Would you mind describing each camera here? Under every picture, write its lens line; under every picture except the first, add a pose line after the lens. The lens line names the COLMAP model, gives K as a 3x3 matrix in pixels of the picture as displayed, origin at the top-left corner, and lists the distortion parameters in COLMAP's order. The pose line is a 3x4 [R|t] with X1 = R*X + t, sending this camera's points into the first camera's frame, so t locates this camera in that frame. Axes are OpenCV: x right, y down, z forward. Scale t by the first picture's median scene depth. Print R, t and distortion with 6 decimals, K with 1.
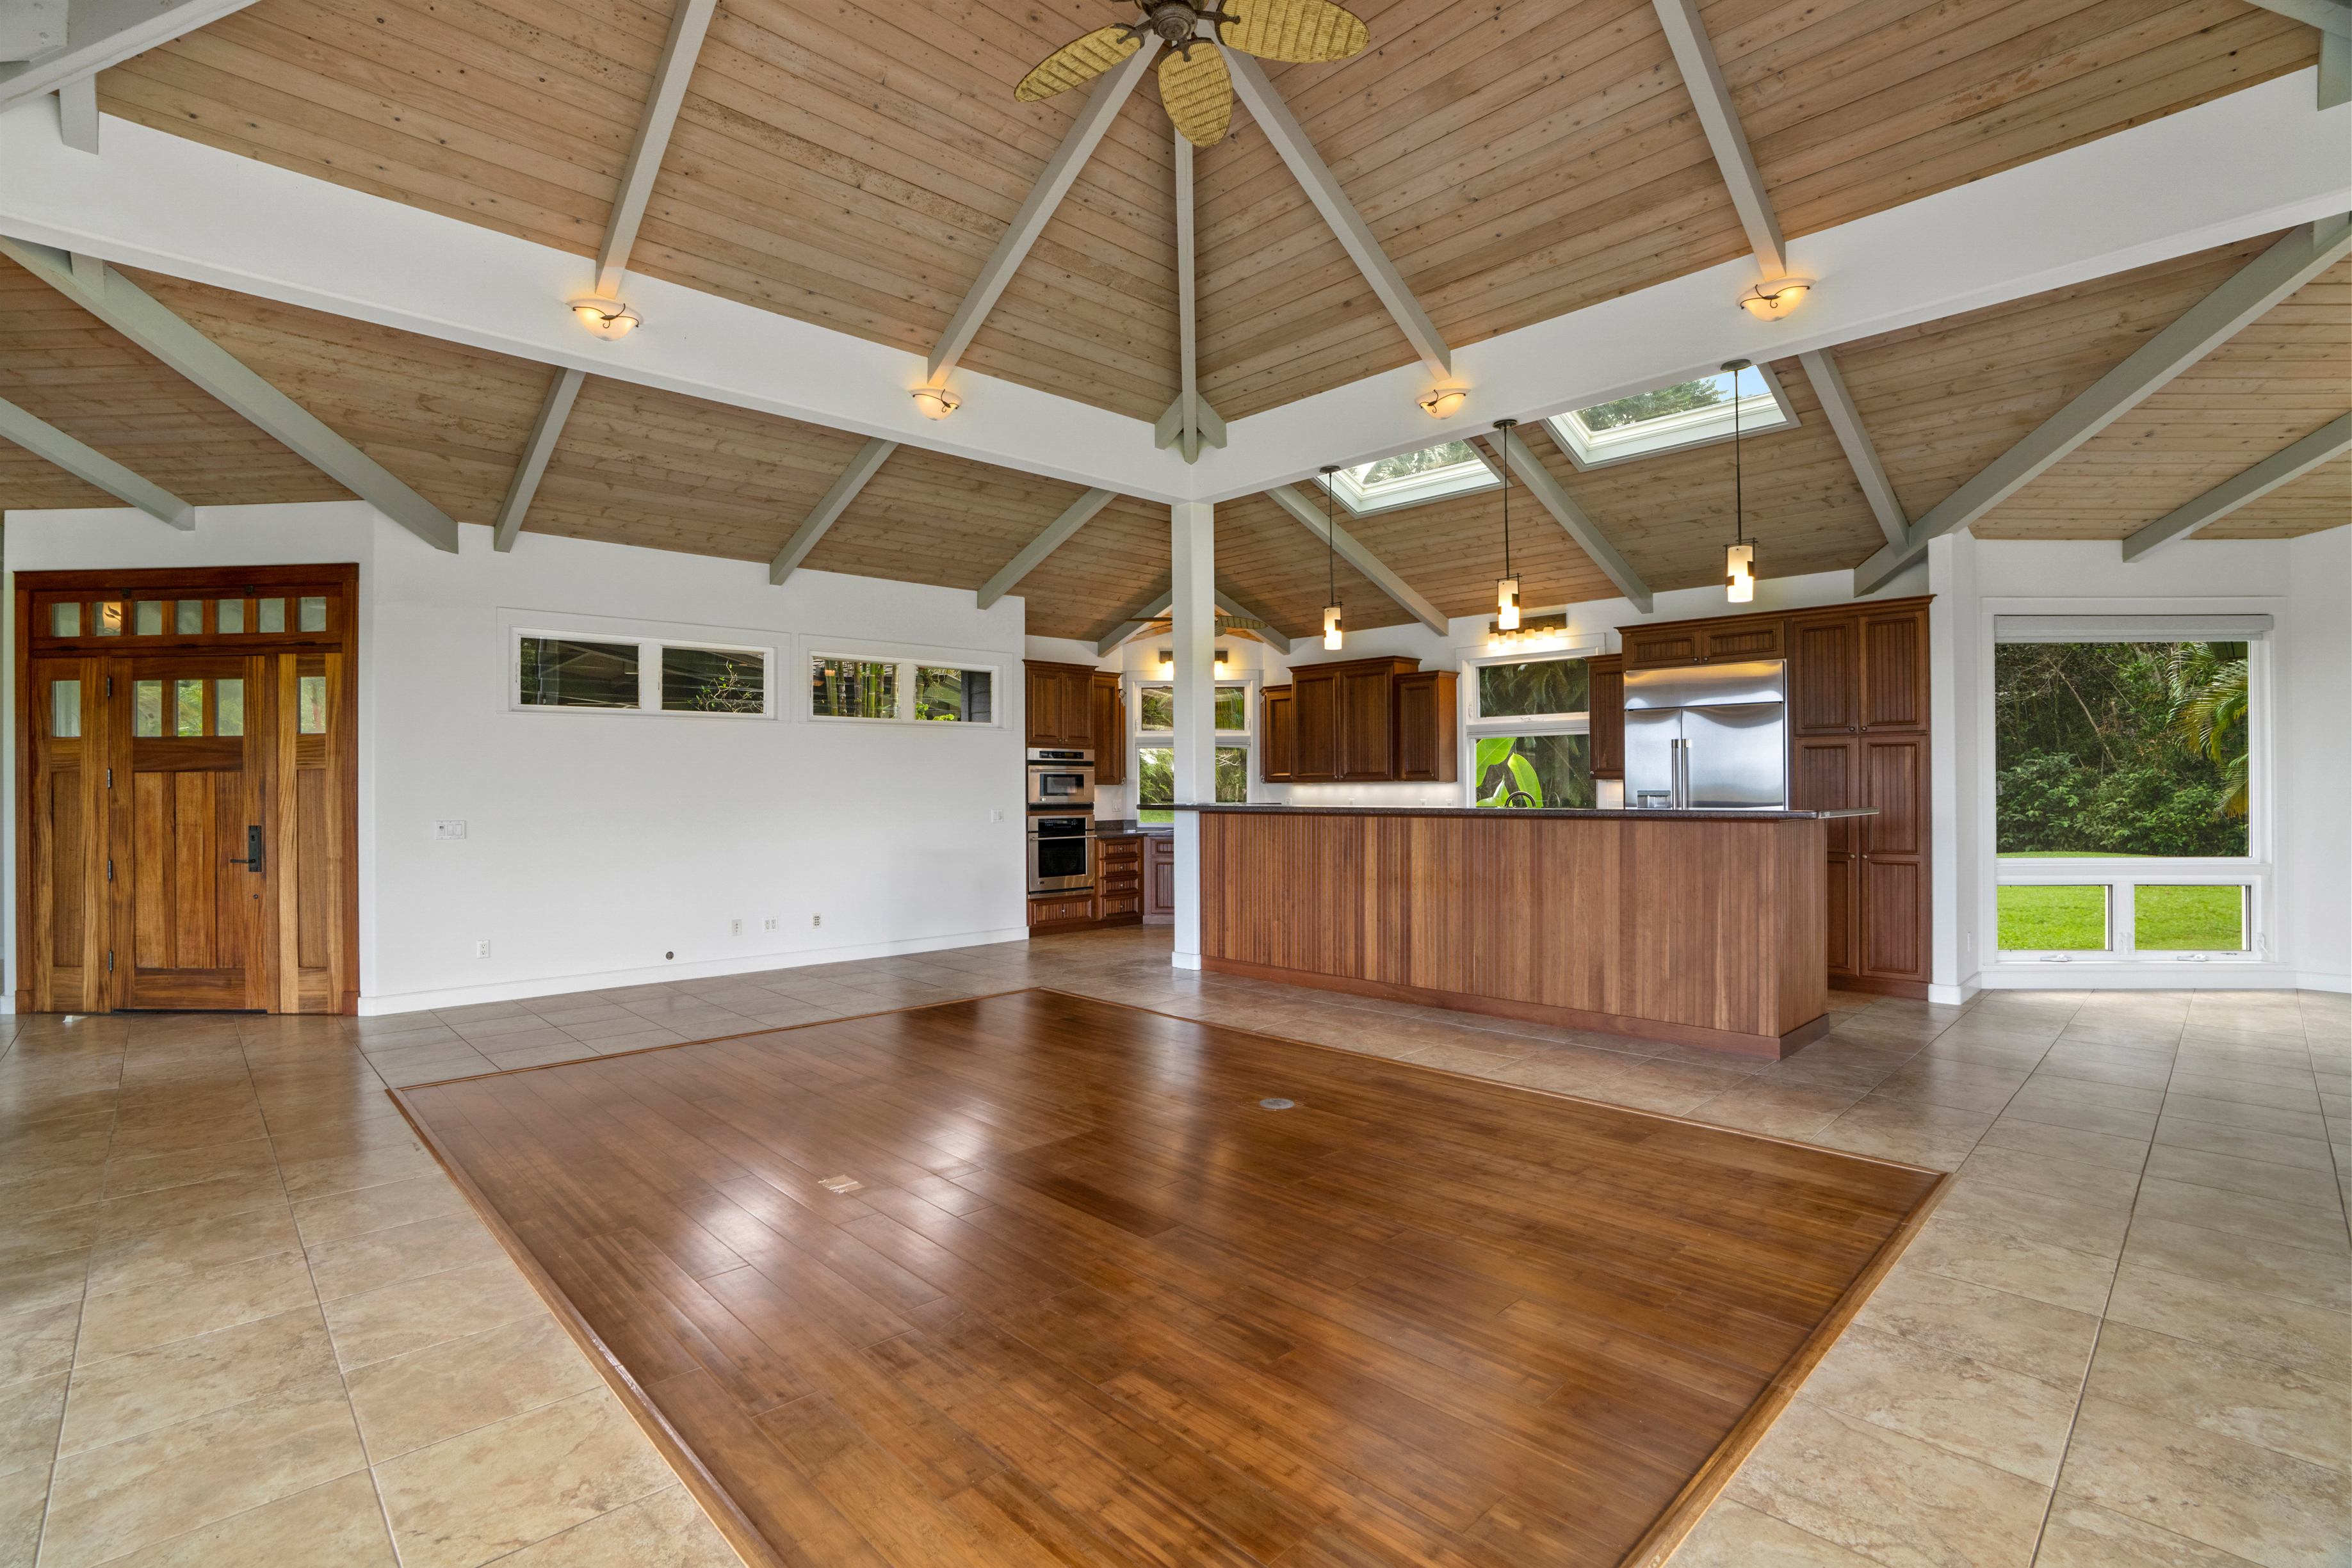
lens RADIAL K [[1083.3, 0, 1156.3], [0, 1083.3, 783.6], [0, 0, 1]] dist [-0.067355, 0.025441]
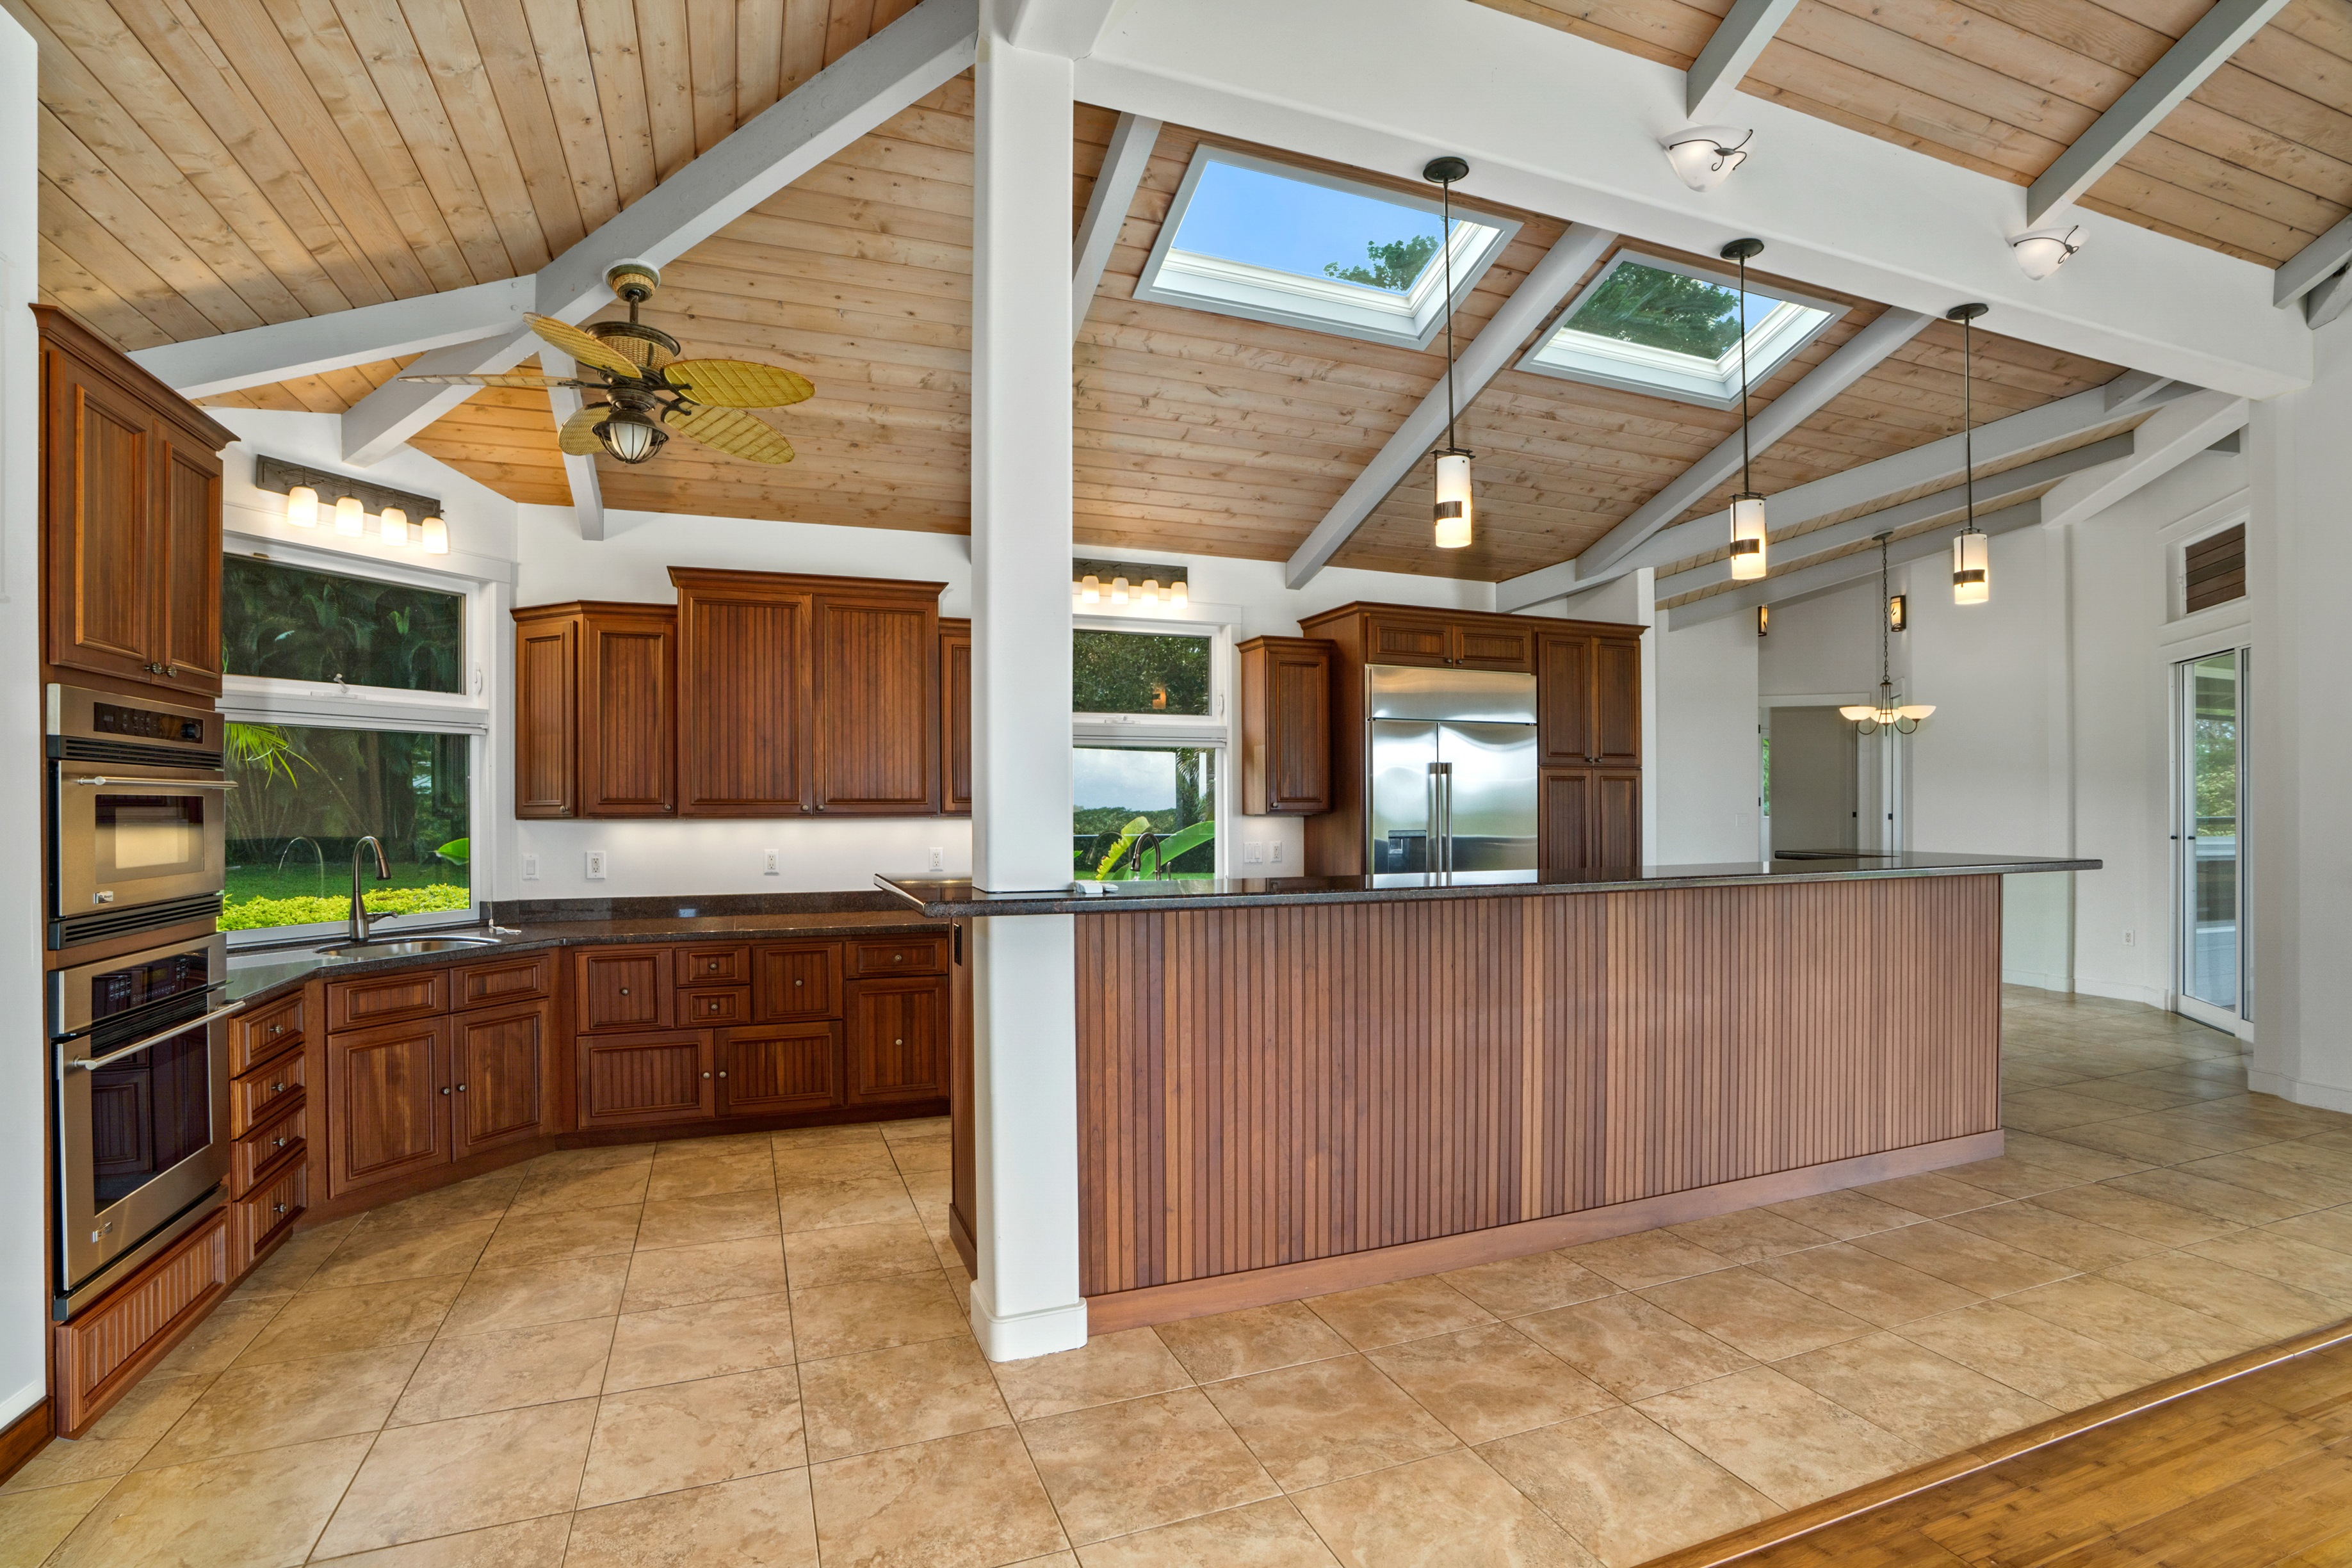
lens RADIAL K [[1088.0, 0, 1155.2], [0, 1088.0, 789.2], [0, 0, 1]] dist [-0.066246, 0.023623]
pose [[0.384471, 0.015287, 0.923010, -0.440278], [-0.003797, 0.999881, -0.014979, -0.014350], [-0.923129, 0.002254, 0.384483, 1.288990]]
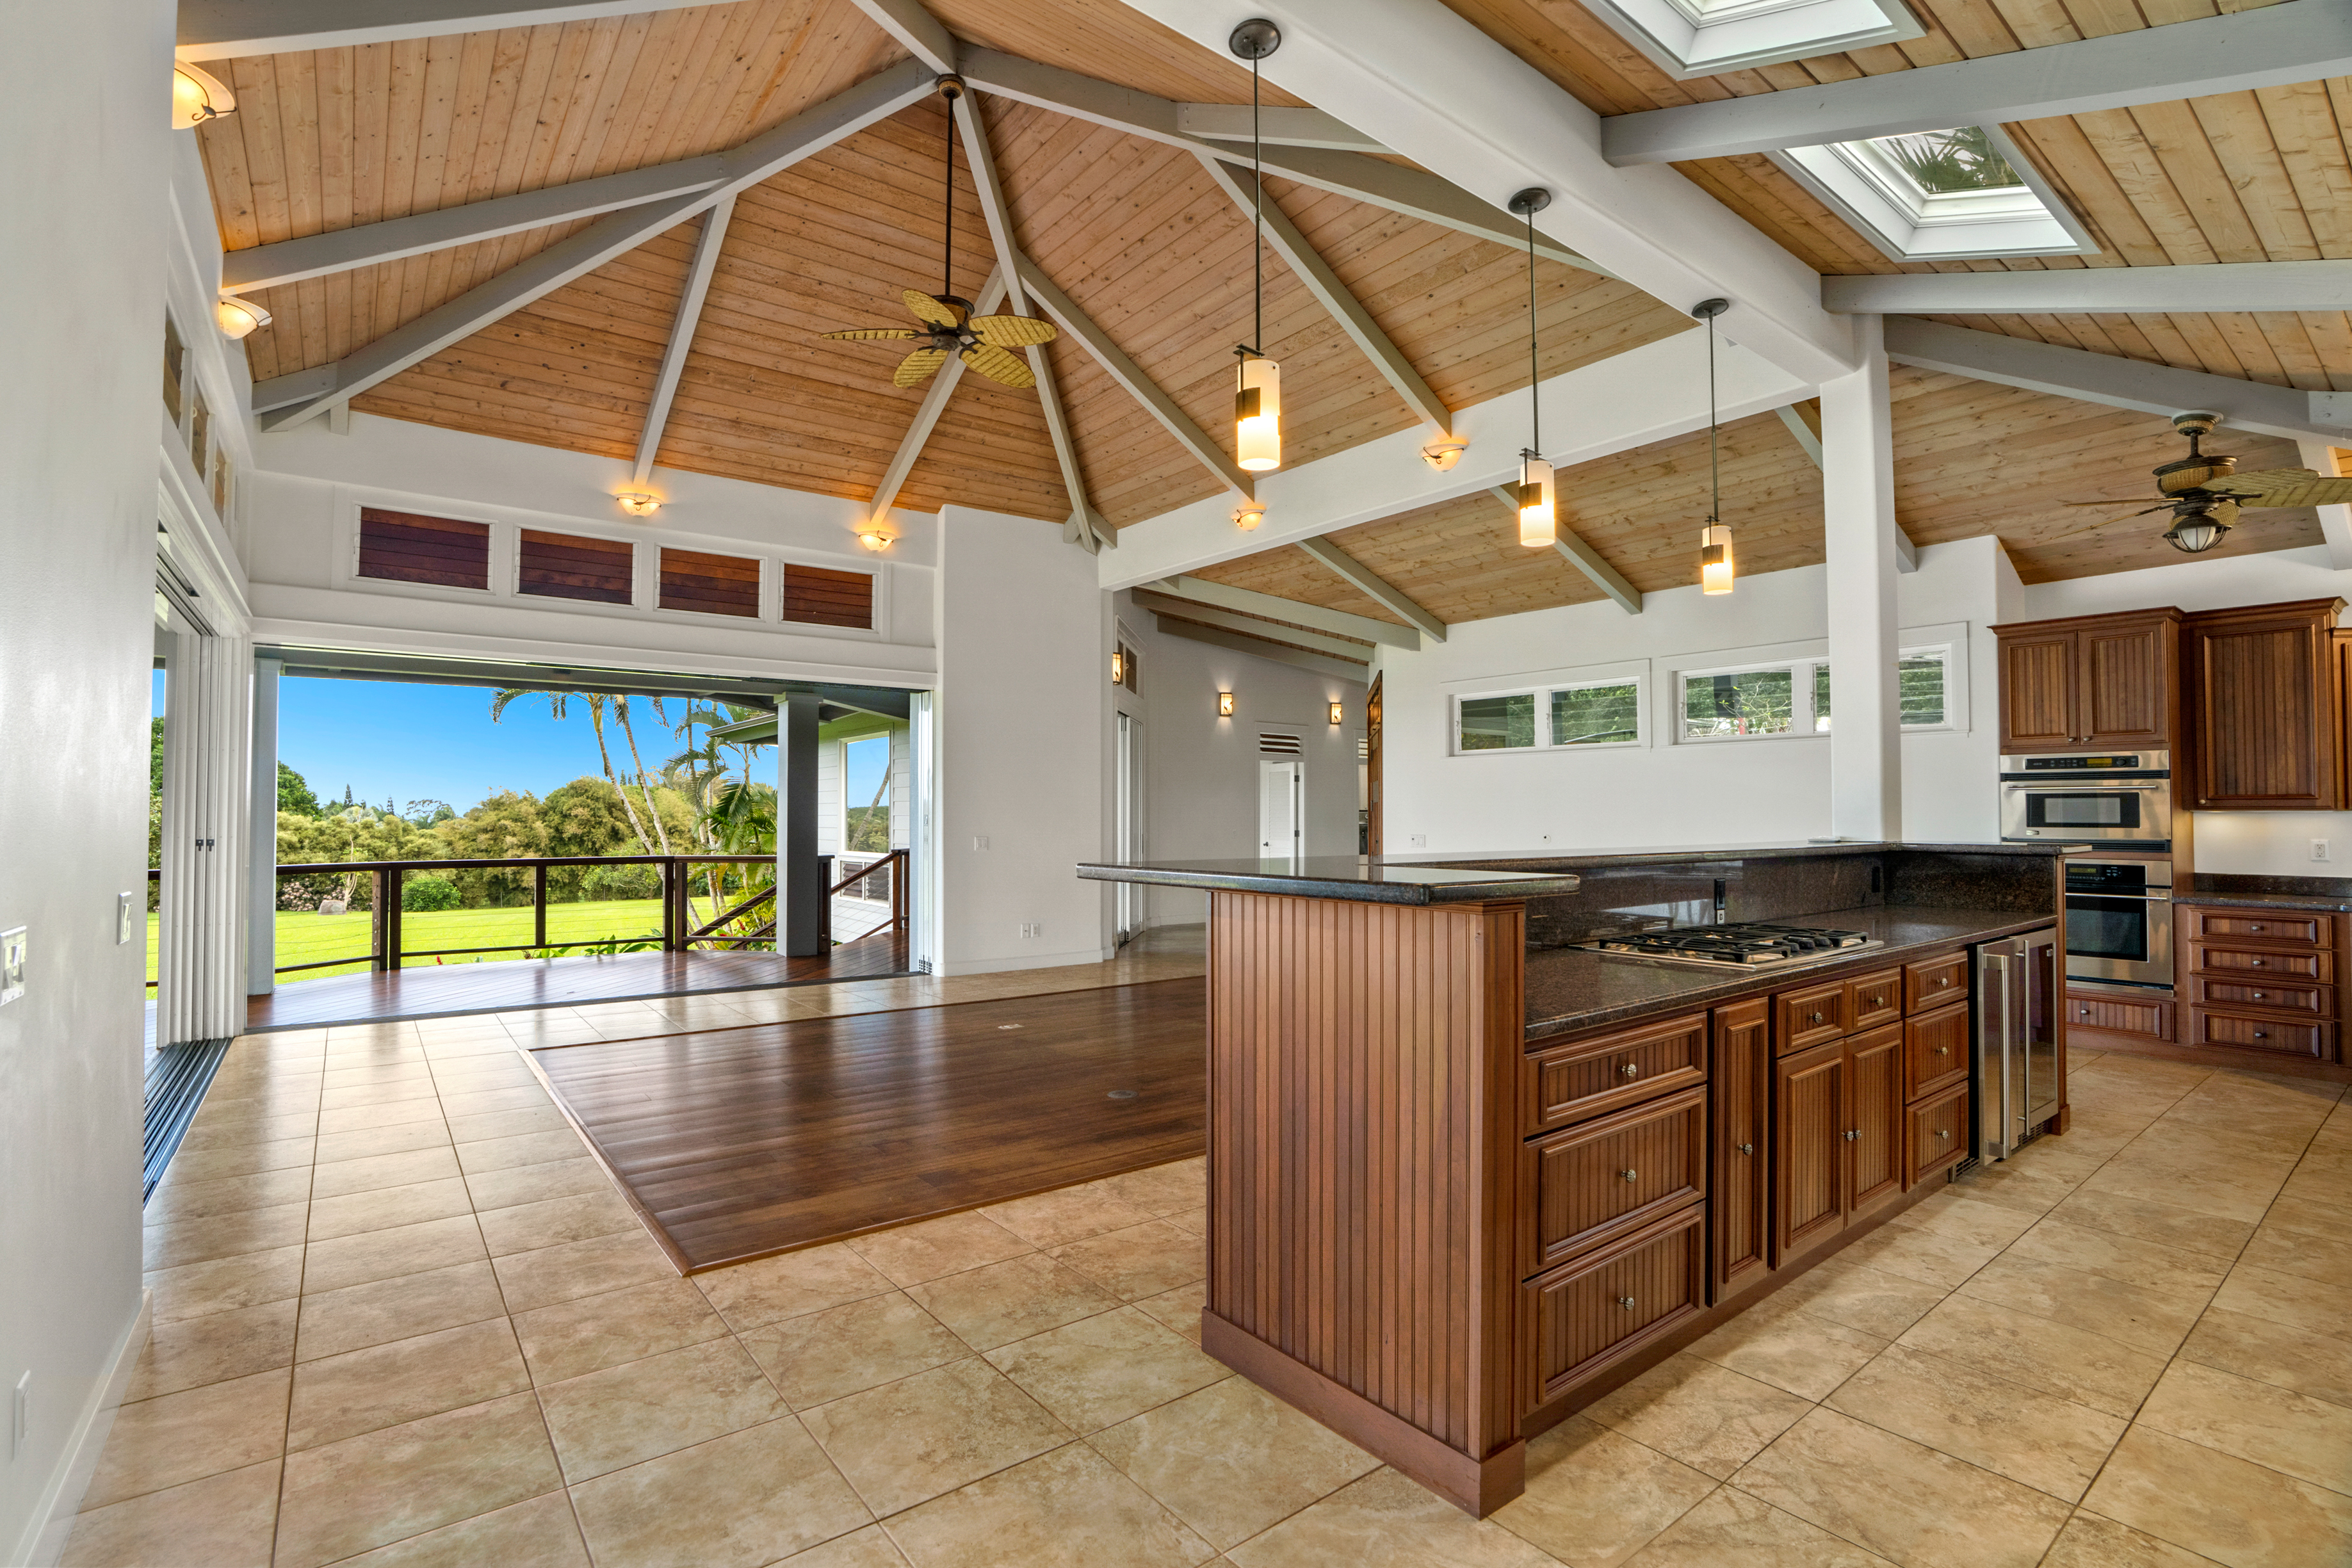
lens RADIAL K [[1088.0, 0, 1155.2], [0, 1088.0, 789.2], [0, 0, 1]] dist [-0.066246, 0.023623]
pose [[-0.106844, -0.016579, -0.994138, 1.104049], [0.003115, 0.999850, -0.017009, -0.004470], [0.994271, -0.004914, -0.106776, 1.022585]]
